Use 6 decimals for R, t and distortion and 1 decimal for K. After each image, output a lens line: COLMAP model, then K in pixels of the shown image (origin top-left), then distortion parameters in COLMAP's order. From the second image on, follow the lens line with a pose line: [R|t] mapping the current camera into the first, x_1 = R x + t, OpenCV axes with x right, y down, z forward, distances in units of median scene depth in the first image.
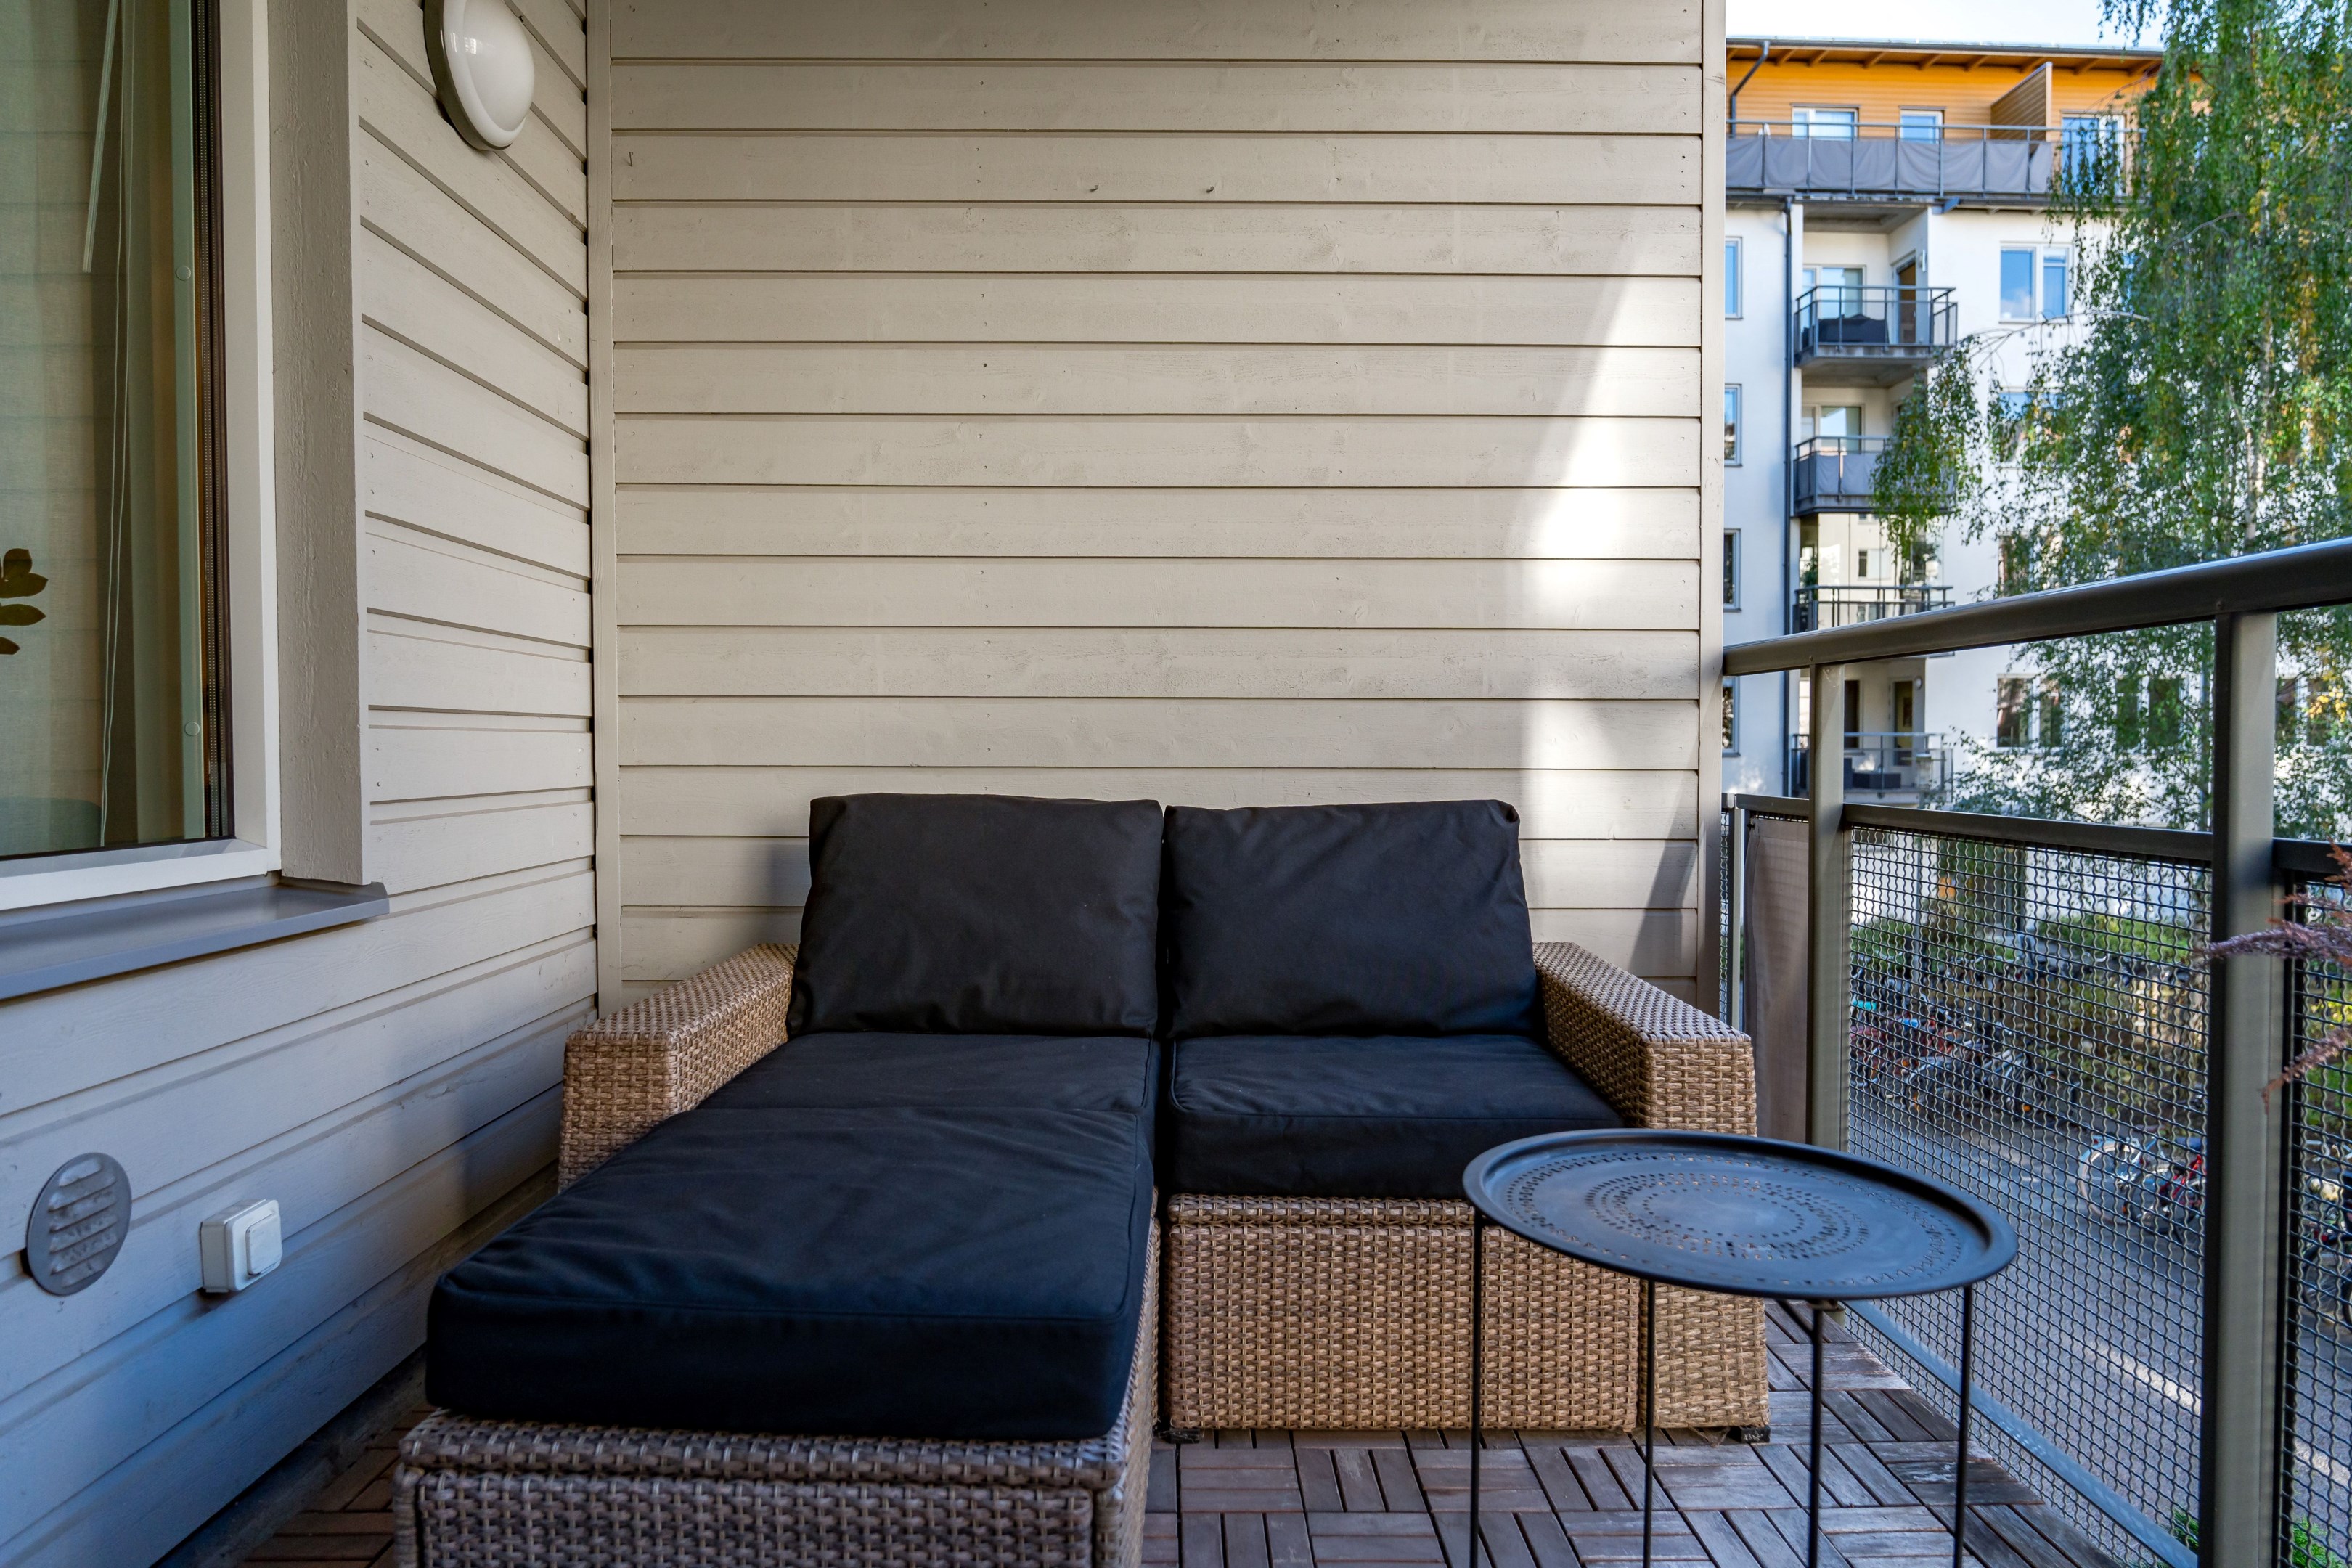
lens RADIAL K [[1396.0, 0, 1180.8], [0, 1396.0, 764.7], [0, 0, 1]] dist [-0.009696, 0.001897]
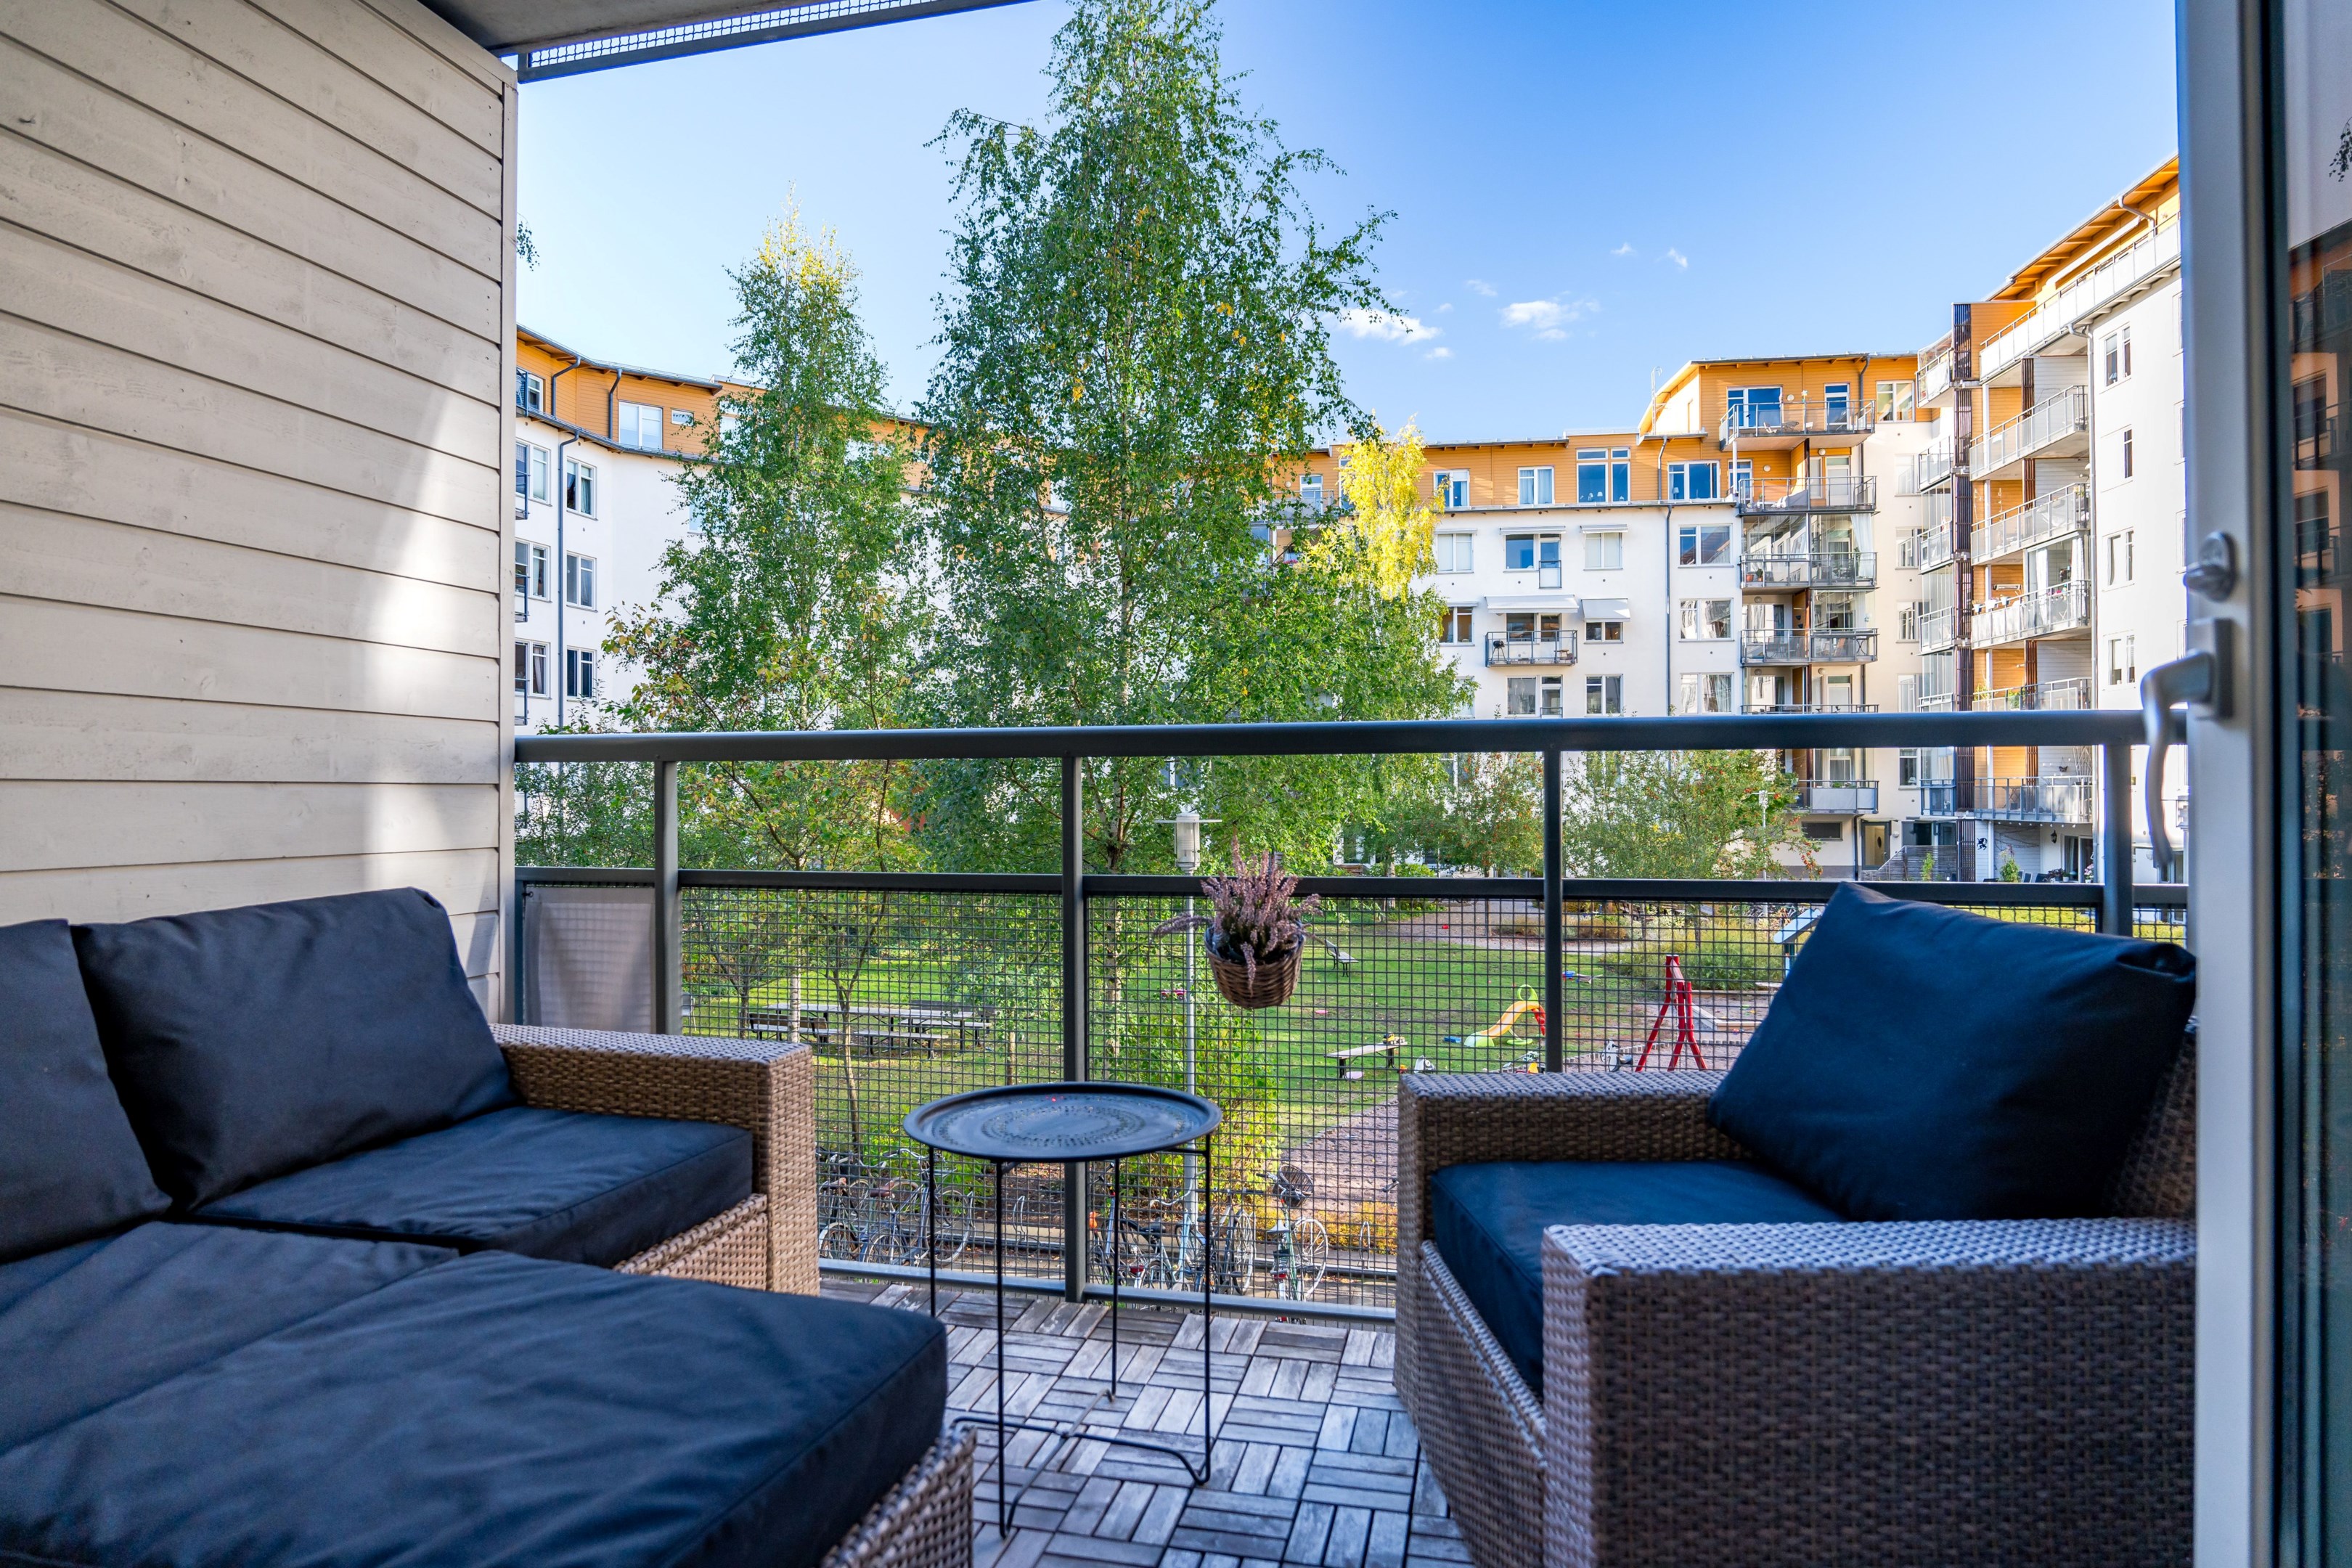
lens RADIAL K [[1276.8, 0, 1161.3], [0, 1276.8, 775.1], [0, 0, 1]] dist [-0.028229, 0.008318]
pose [[0.276057, 0.010140, 0.961088, -0.460646], [0.021006, 0.999642, -0.016581, -0.026155], [-0.960912, 0.024765, 0.275745, 0.213812]]
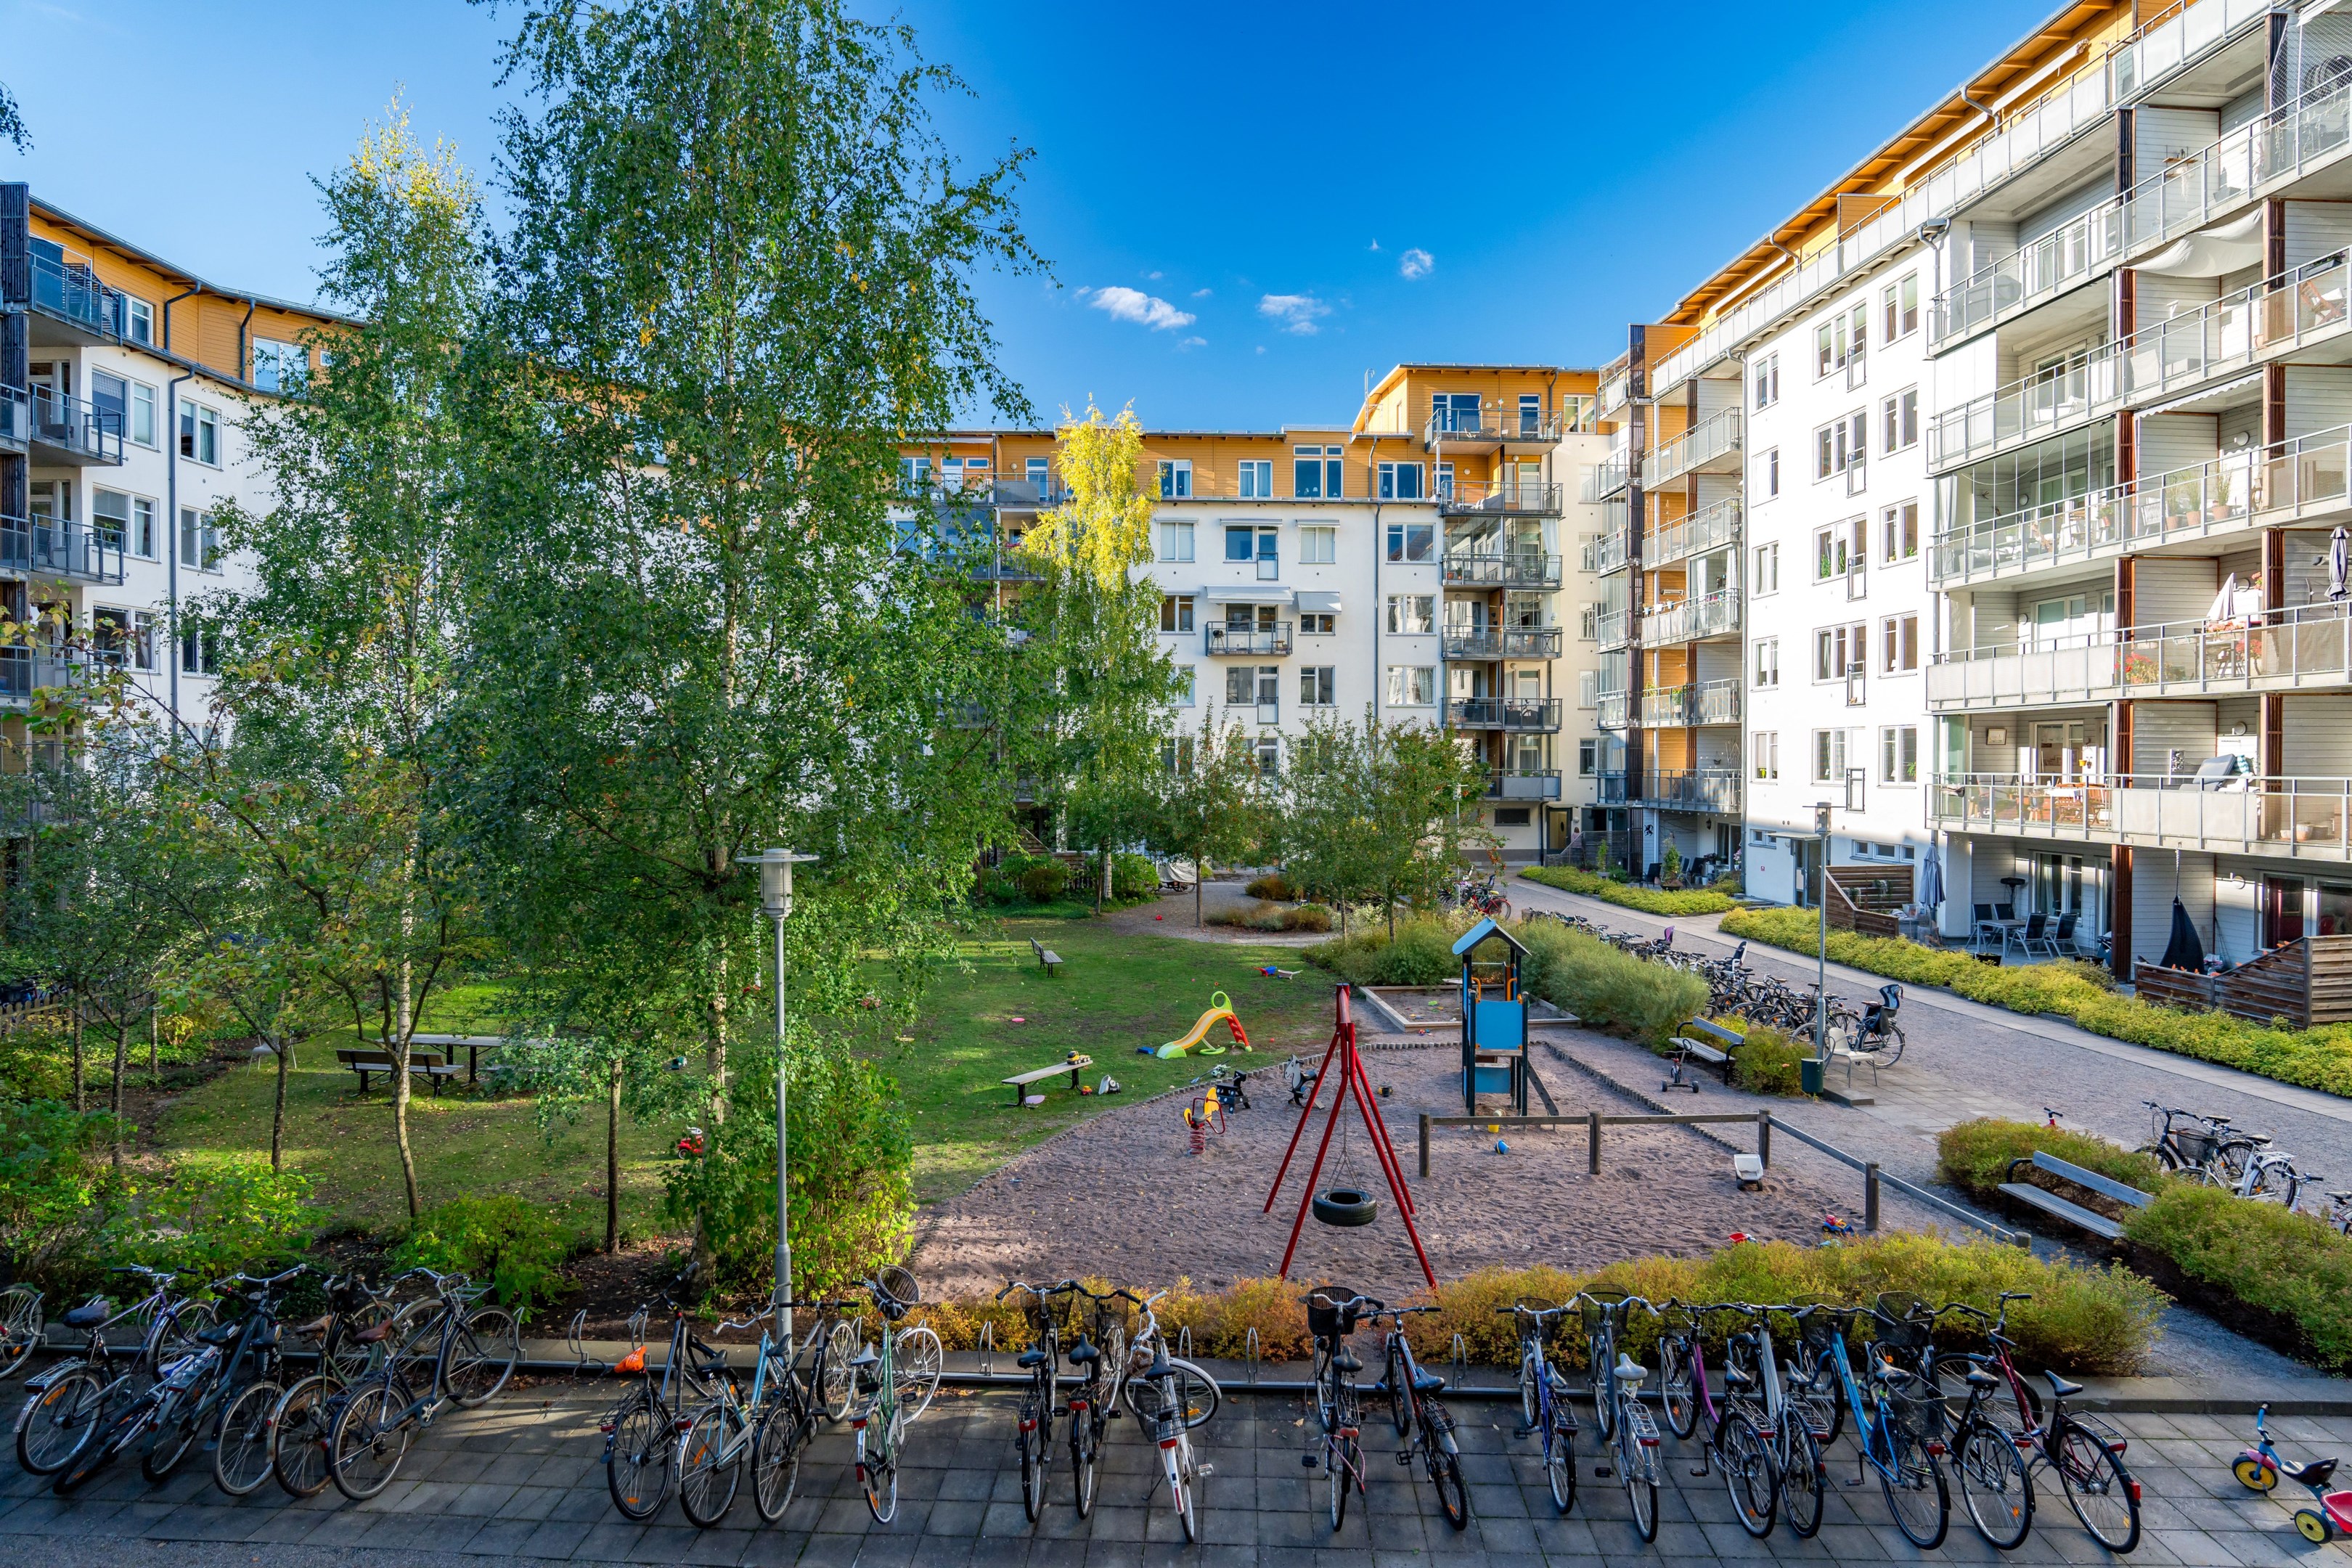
lens RADIAL K [[1276.8, 0, 1157.0], [0, 1276.8, 790.6], [0, 0, 1]] dist [-0.028229, 0.008318]
pose [[0.073514, -0.013924, 0.997197, -0.389901], [0.022488, 0.999671, 0.012301, -0.038912], [-0.997041, 0.021521, 0.073803, 0.190126]]
